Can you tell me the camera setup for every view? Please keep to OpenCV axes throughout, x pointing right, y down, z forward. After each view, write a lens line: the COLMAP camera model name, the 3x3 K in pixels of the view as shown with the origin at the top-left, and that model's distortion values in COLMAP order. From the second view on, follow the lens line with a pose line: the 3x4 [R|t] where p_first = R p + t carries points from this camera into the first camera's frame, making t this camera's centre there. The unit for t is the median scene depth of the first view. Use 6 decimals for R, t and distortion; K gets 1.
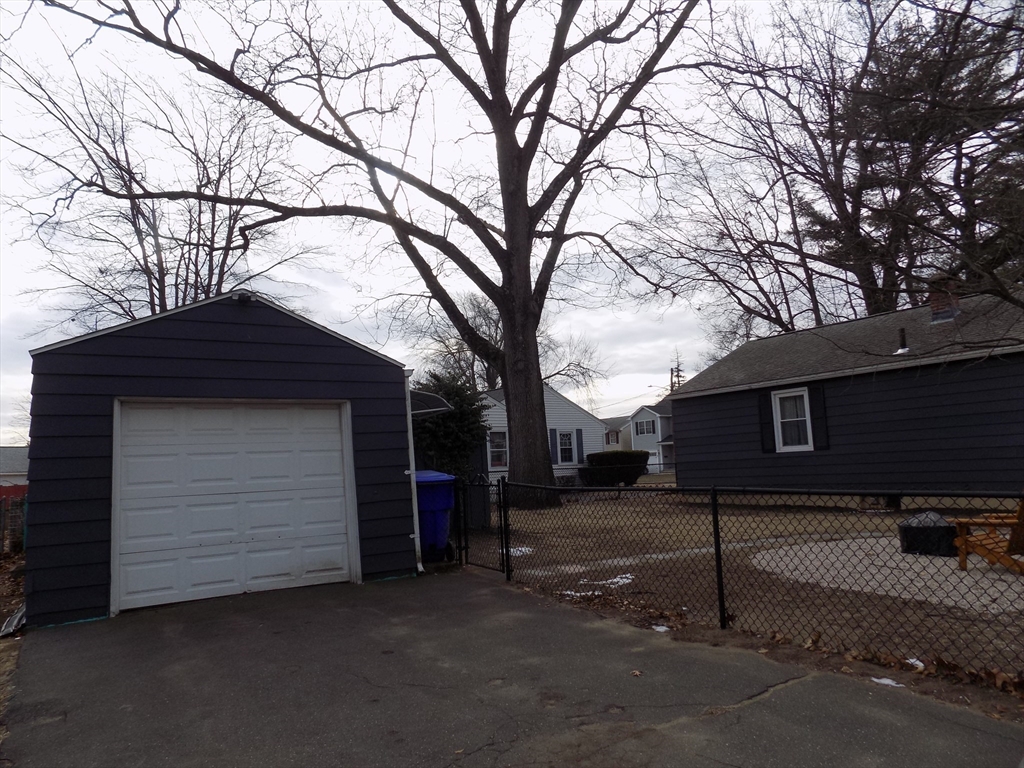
lens RADIAL K [[693.5, 0, 512.0], [0, 693.5, 380.1], [0, 0, 1]] dist [-0.066110, 0.065547]
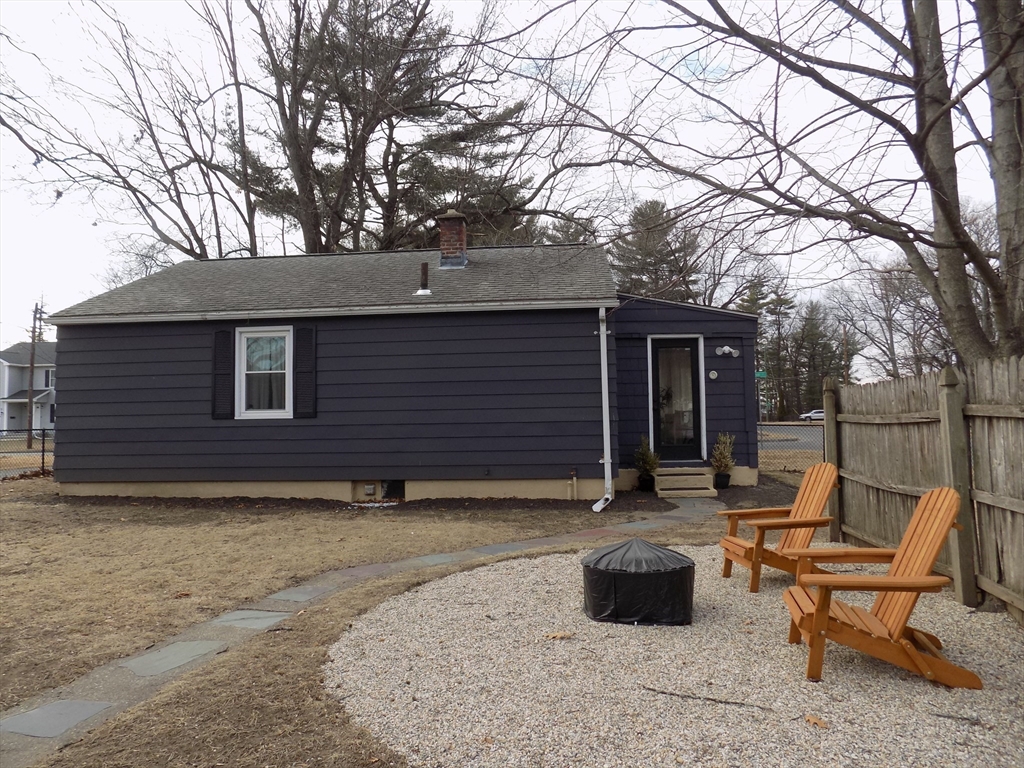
lens RADIAL K [[693.5, 0, 512.7], [0, 693.5, 376.1], [0, 0, 1]] dist [-0.066110, 0.065547]
pose [[0.656114, 0.076270, 0.750798, 0.050711], [-0.108281, 0.994100, -0.006360, 0.034364], [-0.746853, -0.077124, 0.660502, 0.318574]]
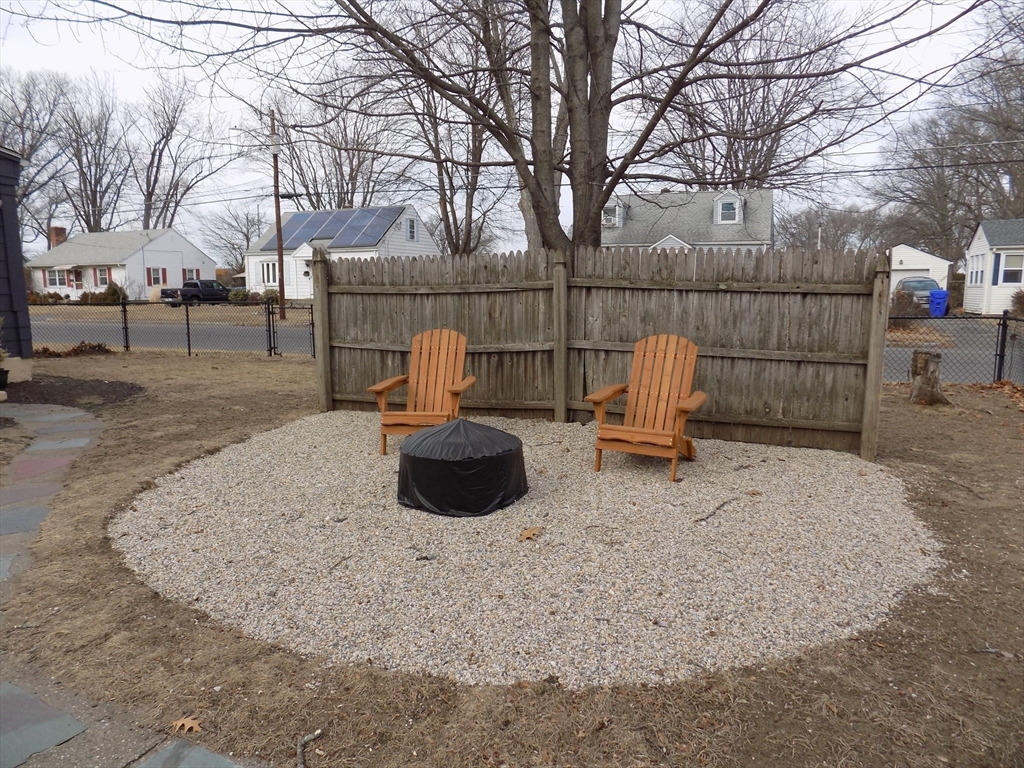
lens RADIAL K [[693.5, 0, 504.4], [0, 693.5, 379.5], [0, 0, 1]] dist [-0.066110, 0.065547]
pose [[-0.572730, -0.069367, 0.816804, 0.082093], [-0.074572, 0.996691, 0.032356, 0.066287], [-0.816345, -0.042380, -0.576008, 0.577415]]
